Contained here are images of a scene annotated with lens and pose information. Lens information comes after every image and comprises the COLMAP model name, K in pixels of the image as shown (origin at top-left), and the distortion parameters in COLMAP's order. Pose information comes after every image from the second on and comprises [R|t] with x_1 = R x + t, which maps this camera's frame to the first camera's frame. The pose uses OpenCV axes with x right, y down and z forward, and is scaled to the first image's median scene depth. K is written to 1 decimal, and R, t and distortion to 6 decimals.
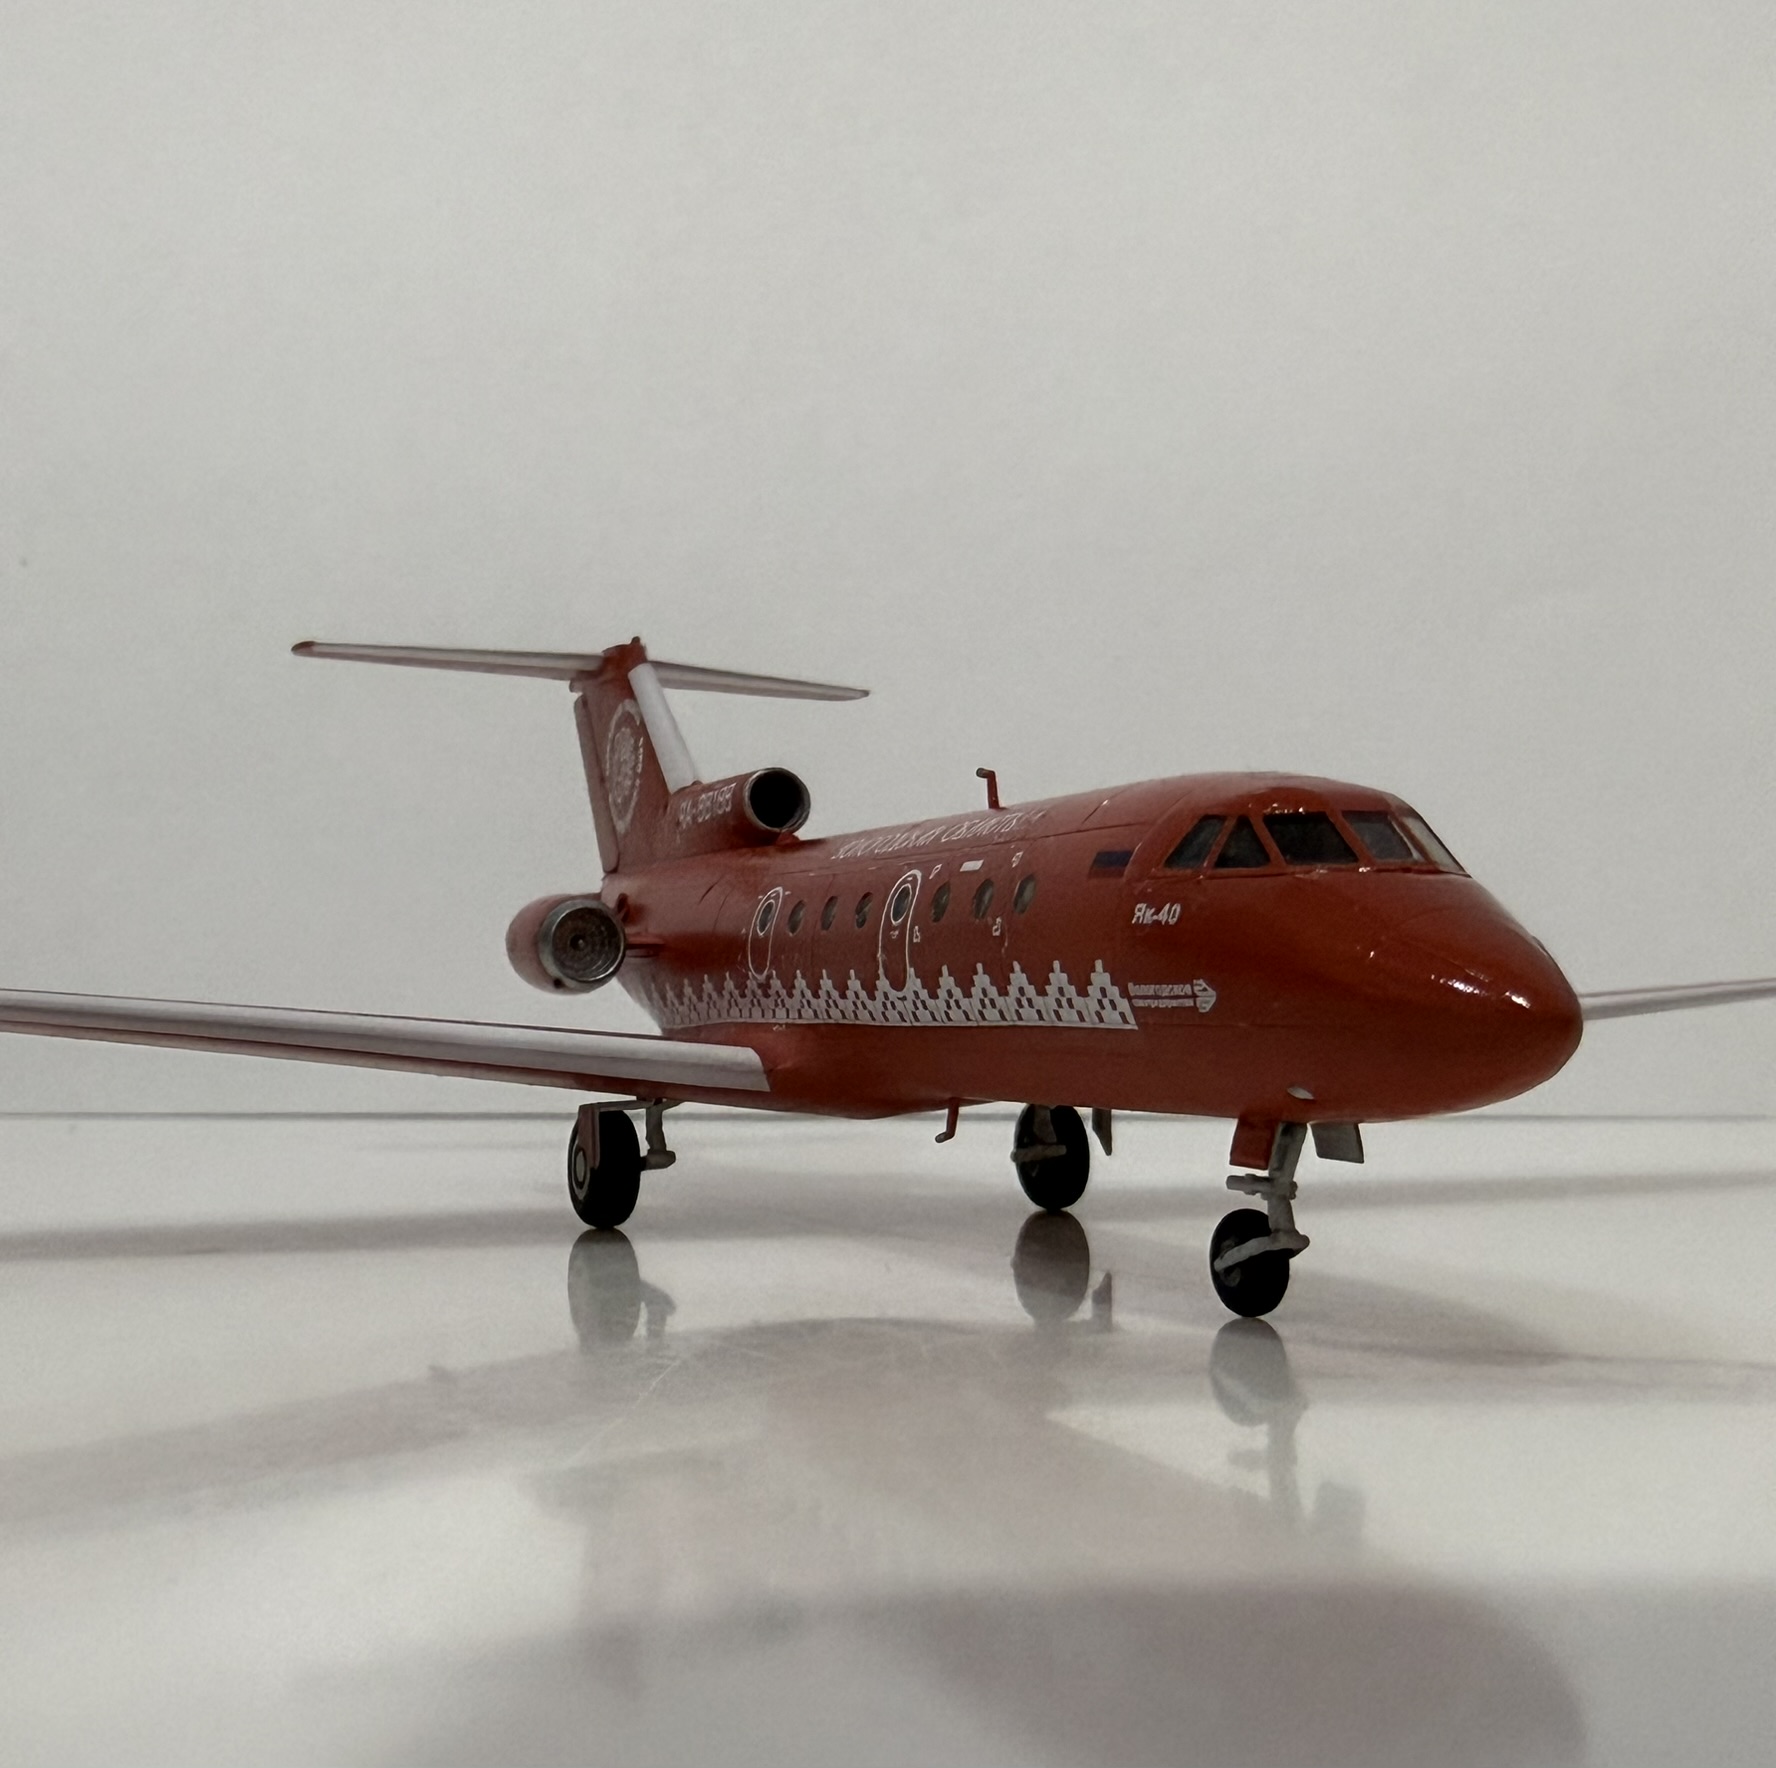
lens RADIAL K [[2535.9, 0, 898.8], [0, 2535.9, 881.0], [0, 0, 1]] dist [-0.125445, 0.000000]
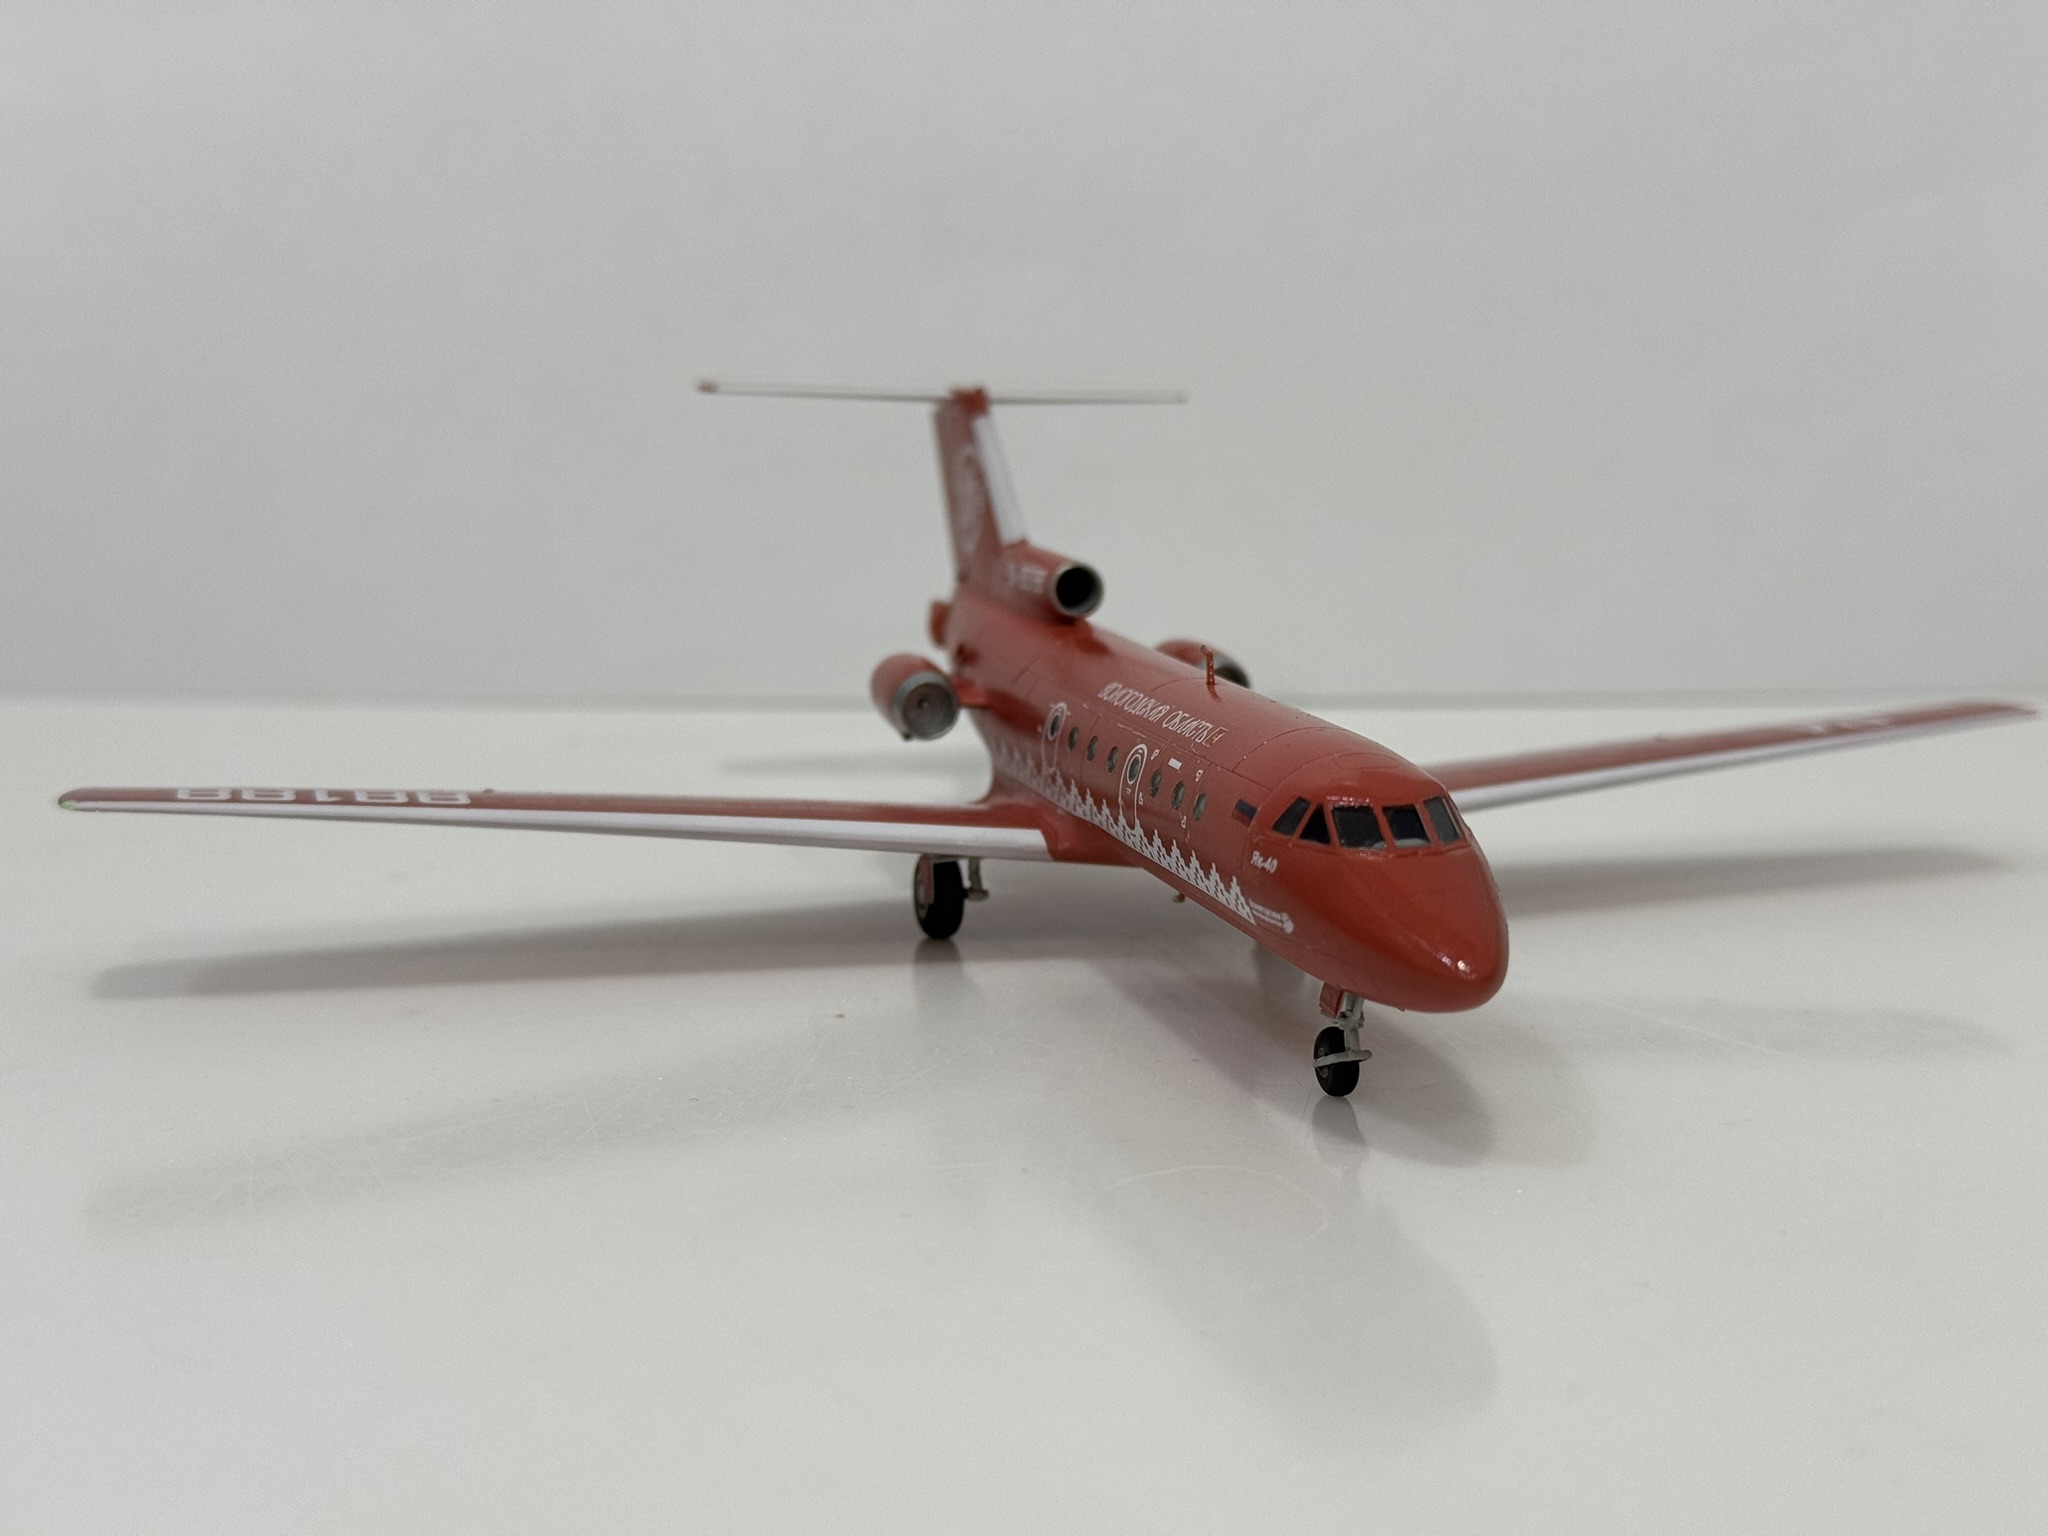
lens RADIAL K [[2969.2, 0, 1012.0], [0, 2969.2, 766.4], [0, 0, 1]] dist [0.027339, 0.000000]
pose [[0.992491, 0.024916, -0.119752, 0.133305], [0.002080, 0.975453, 0.220196, -0.361596], [0.122299, -0.218792, 0.968077, -0.628161]]
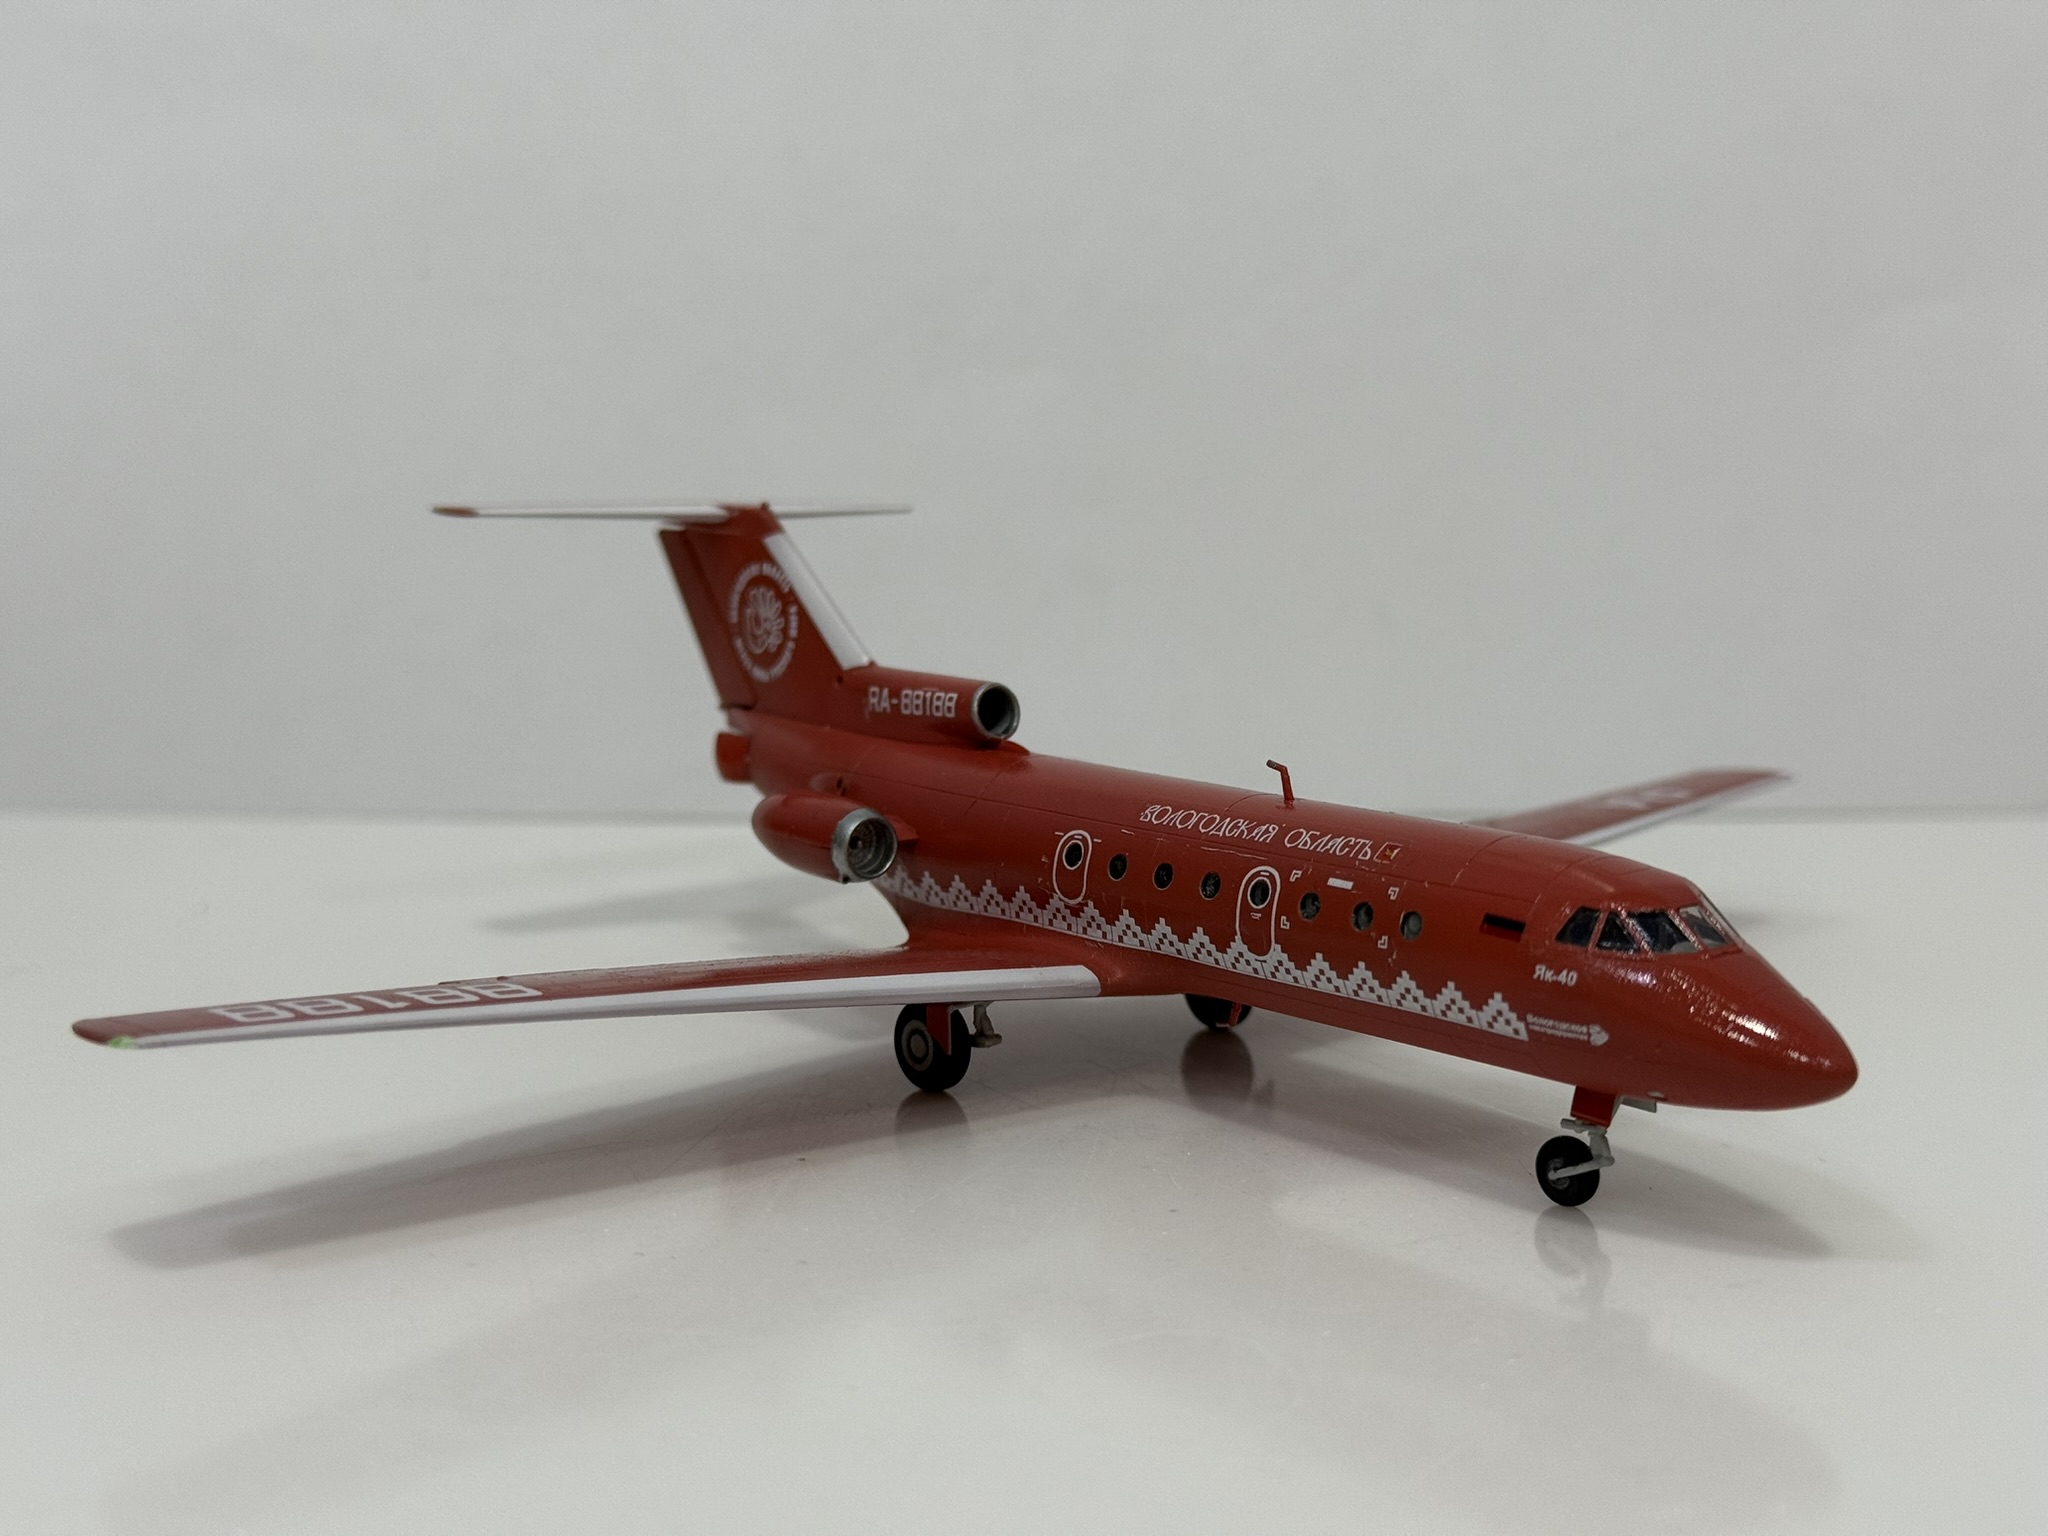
lens RADIAL K [[2969.2, 0, 1025.0], [0, 2969.2, 768.2], [0, 0, 1]] dist [0.027339, 0.000000]
pose [[0.962144, -0.042872, 0.269149, -0.552339], [-0.008442, 0.982388, 0.186660, -0.356995], [-0.272412, -0.181866, 0.944837, -0.473244]]
